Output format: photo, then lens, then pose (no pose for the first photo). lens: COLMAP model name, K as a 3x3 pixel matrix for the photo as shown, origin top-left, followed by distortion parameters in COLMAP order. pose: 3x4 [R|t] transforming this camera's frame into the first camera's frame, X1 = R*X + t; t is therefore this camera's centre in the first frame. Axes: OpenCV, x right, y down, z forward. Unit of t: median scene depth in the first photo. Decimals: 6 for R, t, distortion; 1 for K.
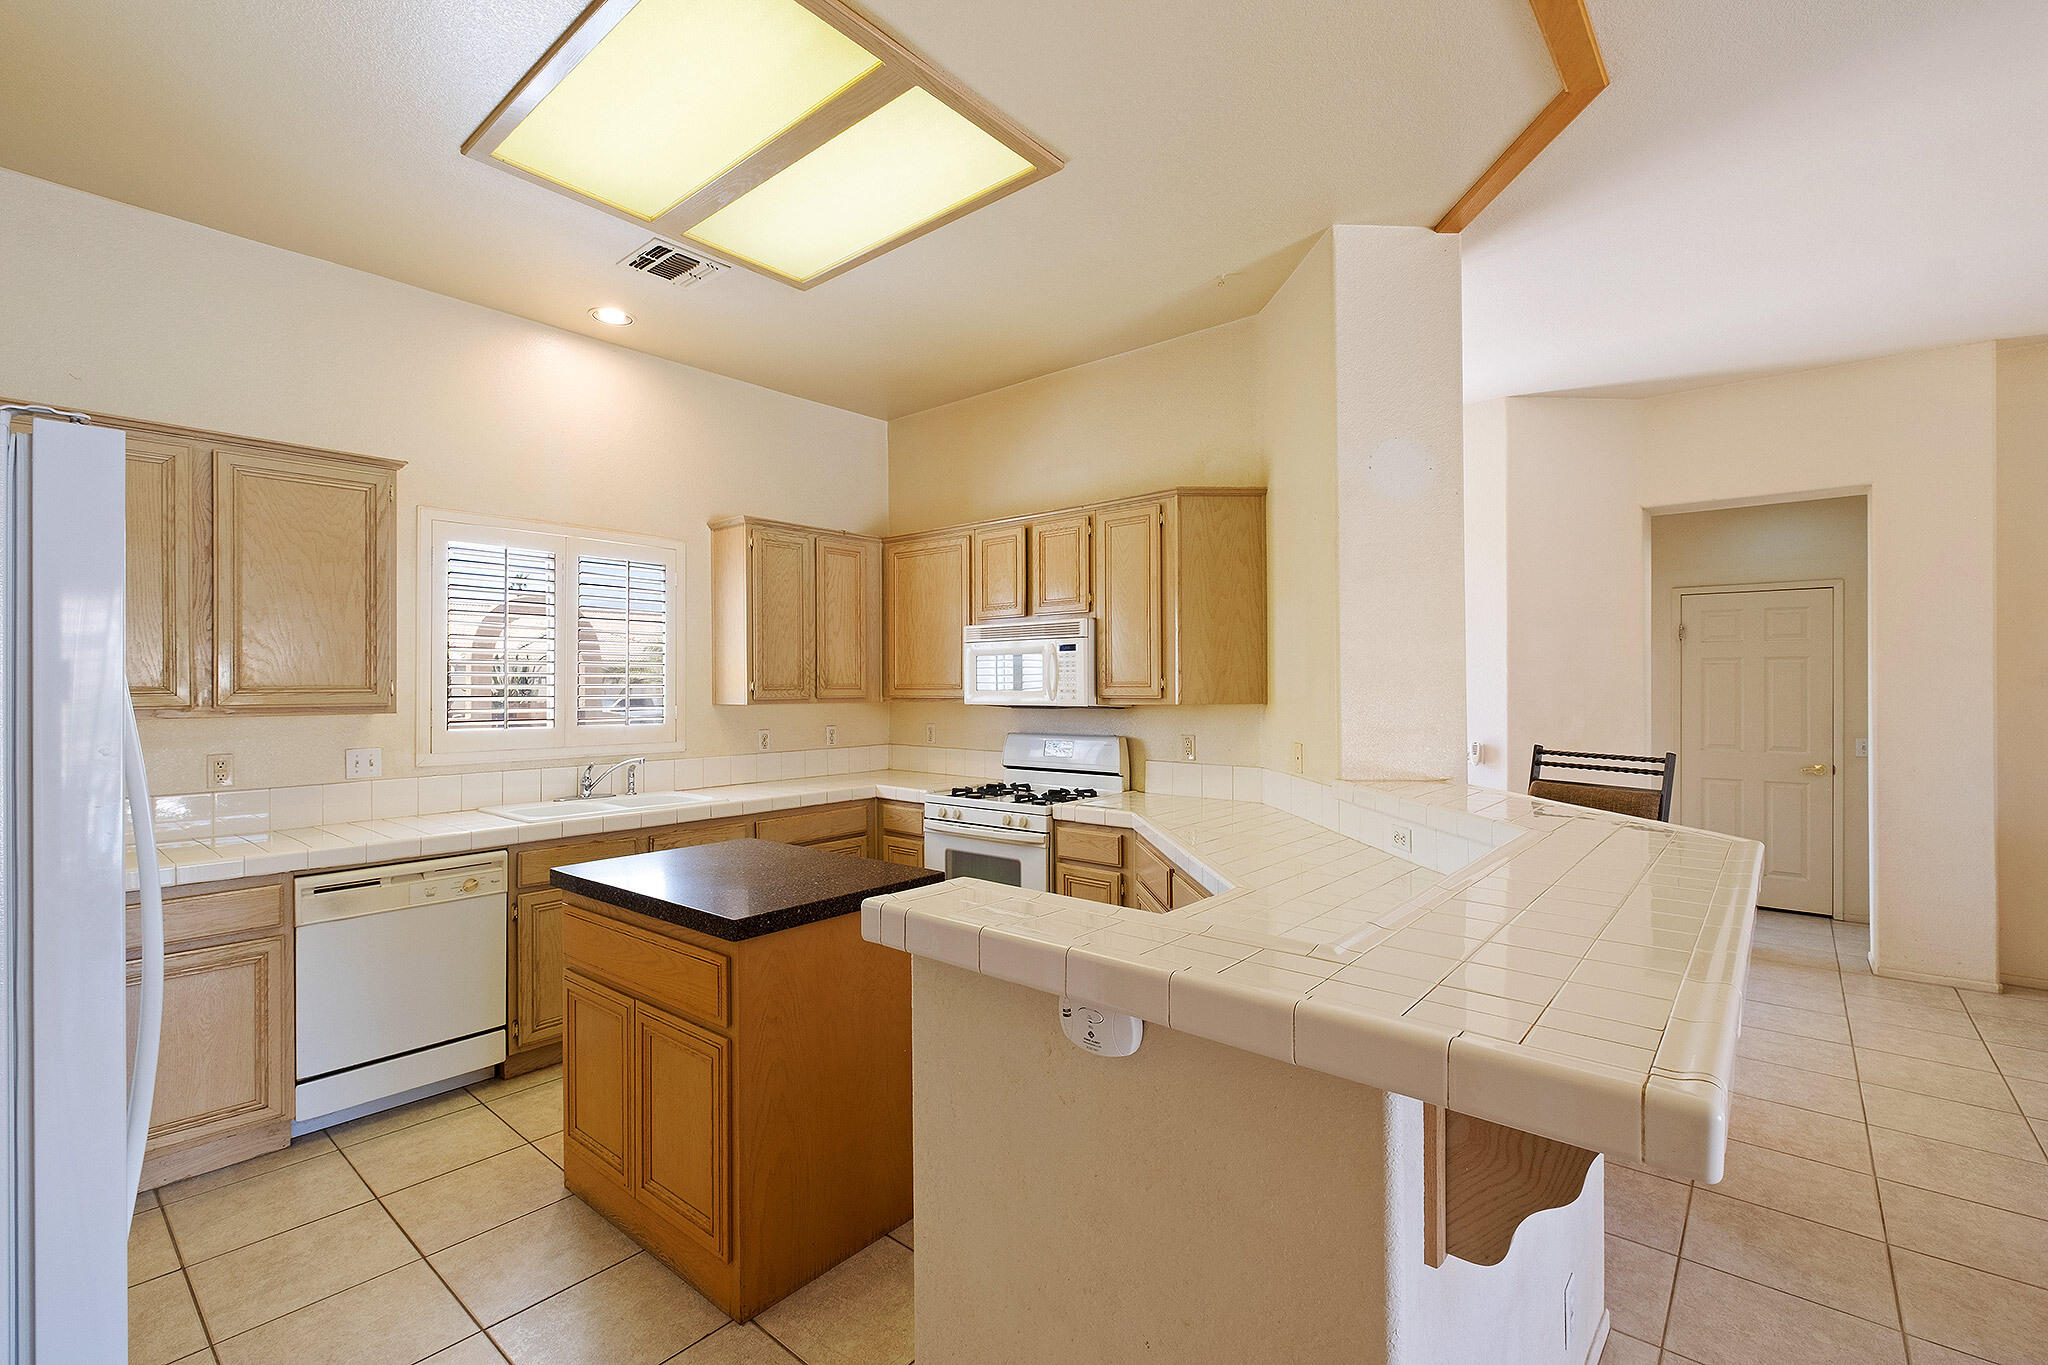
lens RADIAL K [[901.6, 0, 1038.1], [0, 901.6, 679.9], [0, 0, 1]] dist [0.000862, -0.002360]
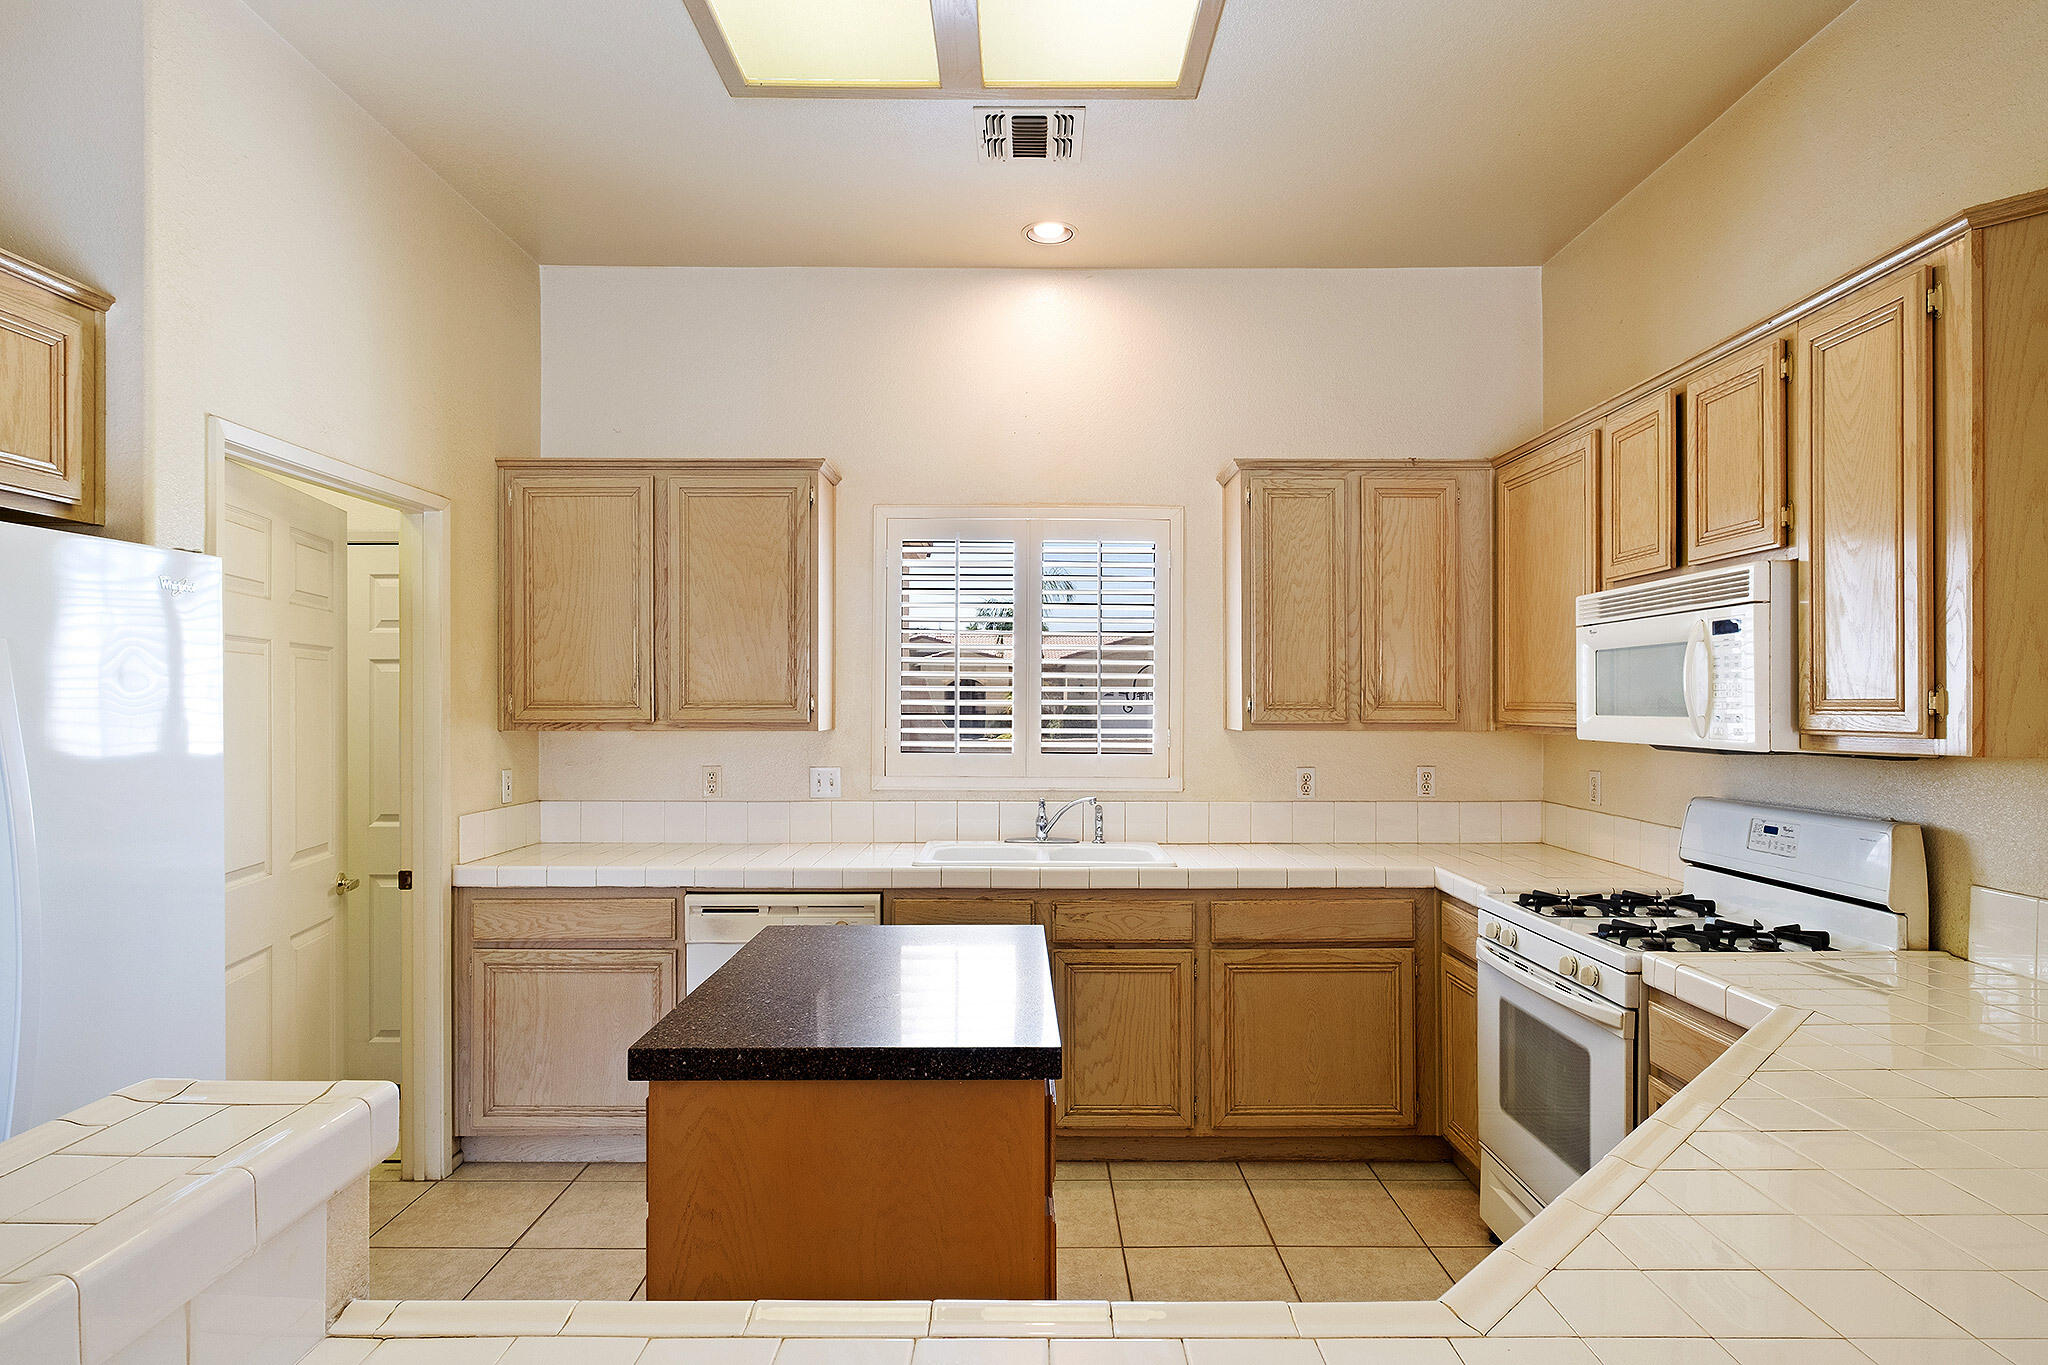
lens RADIAL K [[1114.1, 0, 1019.4], [0, 1114.1, 698.0], [0, 0, 1]] dist [-0.005498, -0.001539]
pose [[0.638910, 0.001838, -0.769279, 0.253104], [0.000965, 0.999994, 0.003191, -0.000403], [0.769281, -0.002781, 0.638905, 0.351154]]
